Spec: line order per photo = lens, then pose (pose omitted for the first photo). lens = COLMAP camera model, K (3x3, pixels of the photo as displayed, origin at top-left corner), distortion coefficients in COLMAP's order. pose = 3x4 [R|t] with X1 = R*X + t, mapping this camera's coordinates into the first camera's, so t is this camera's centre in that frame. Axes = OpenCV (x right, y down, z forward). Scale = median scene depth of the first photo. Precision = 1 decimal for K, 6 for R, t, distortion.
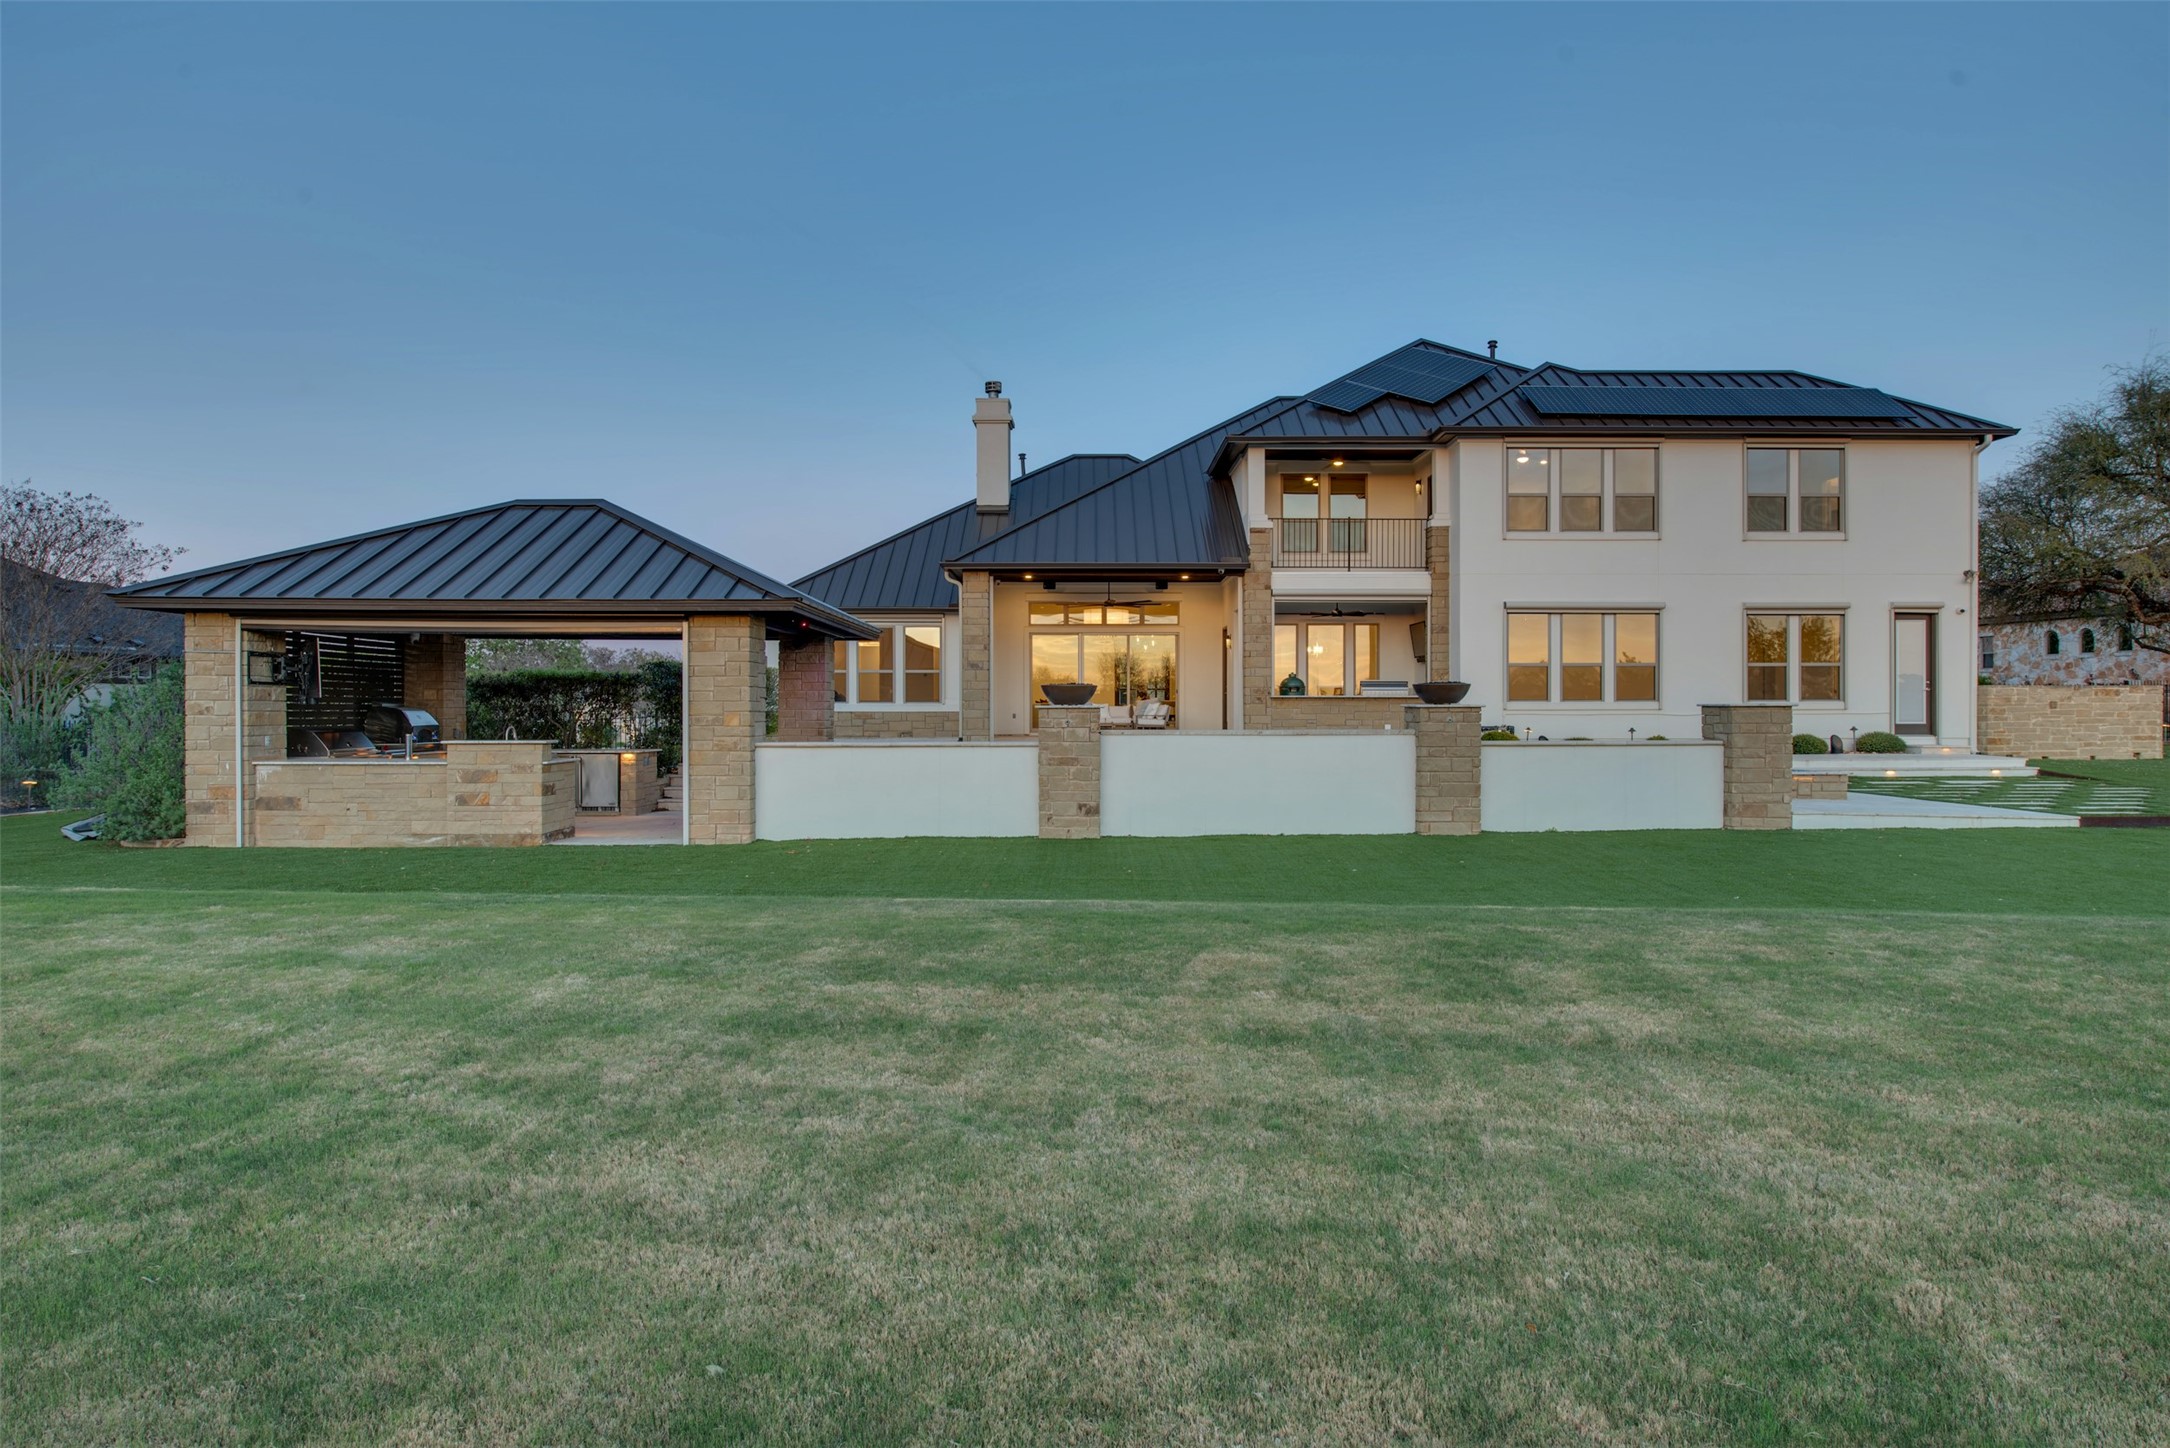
lens RADIAL K [[1012.1, 0, 1090.3], [0, 1012.1, 713.4], [0, 0, 1]] dist [0.018634, -0.000083]
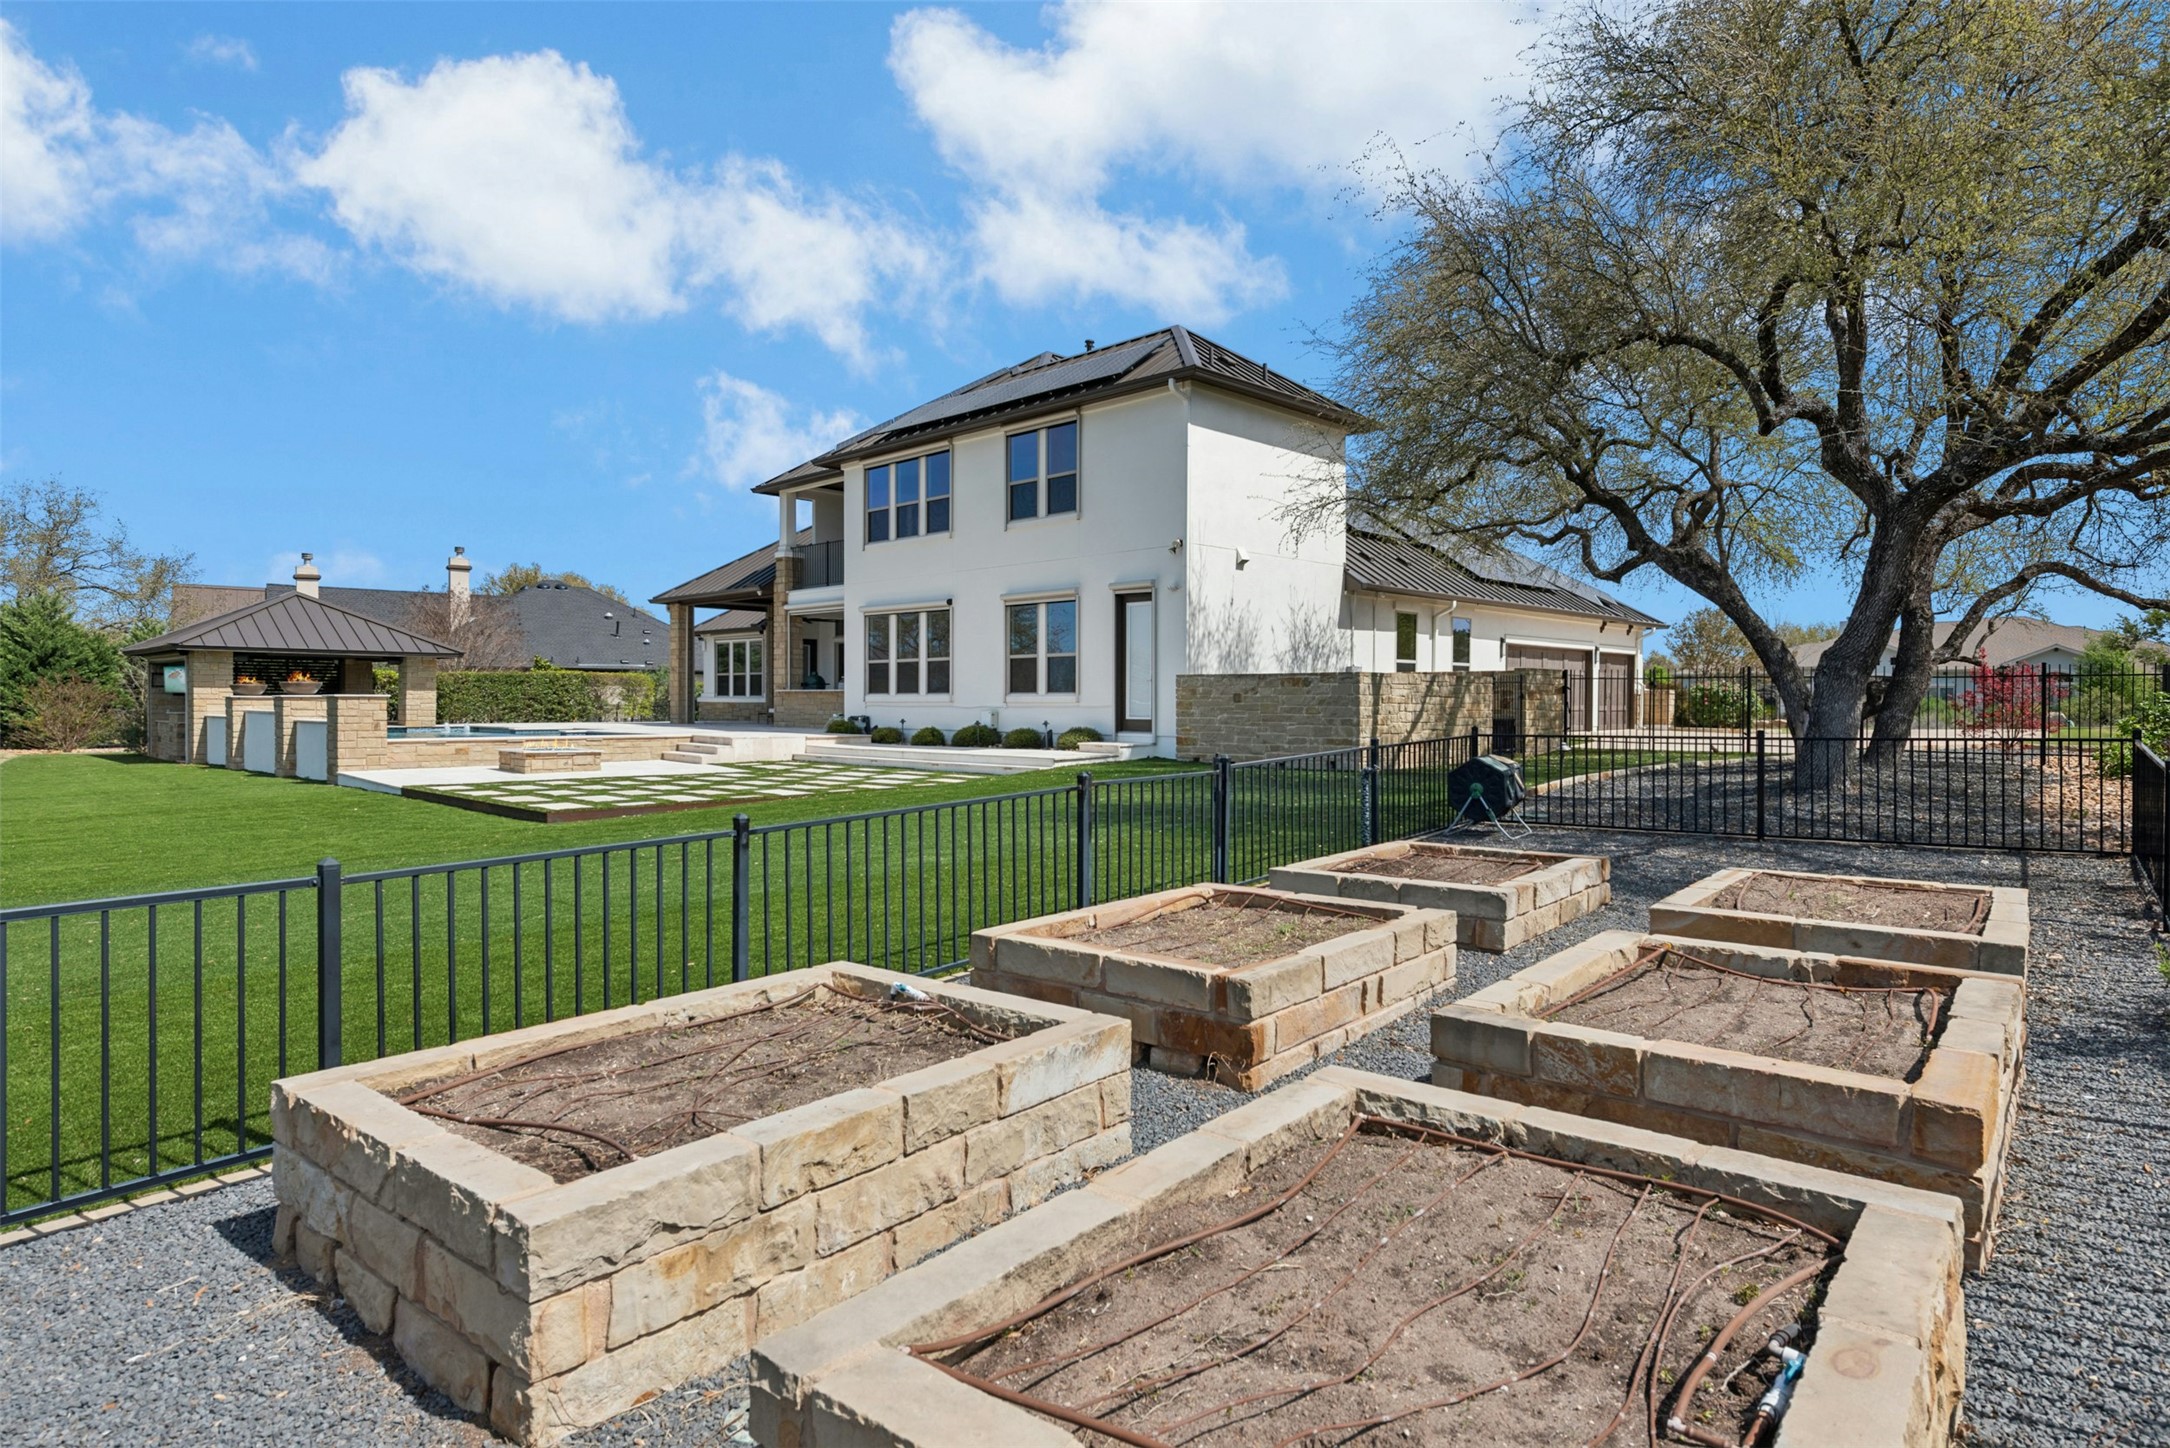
lens RADIAL K [[1191.9, 0, 1132.2], [0, 1191.9, 721.4], [0, 0, 1]] dist [-0.002866, -0.001479]
pose [[0.696623, 0.012507, -0.717329, 1.555766], [-0.000043, 0.999849, 0.017391, -0.004619], [0.717438, -0.012084, 0.696518, 0.277352]]
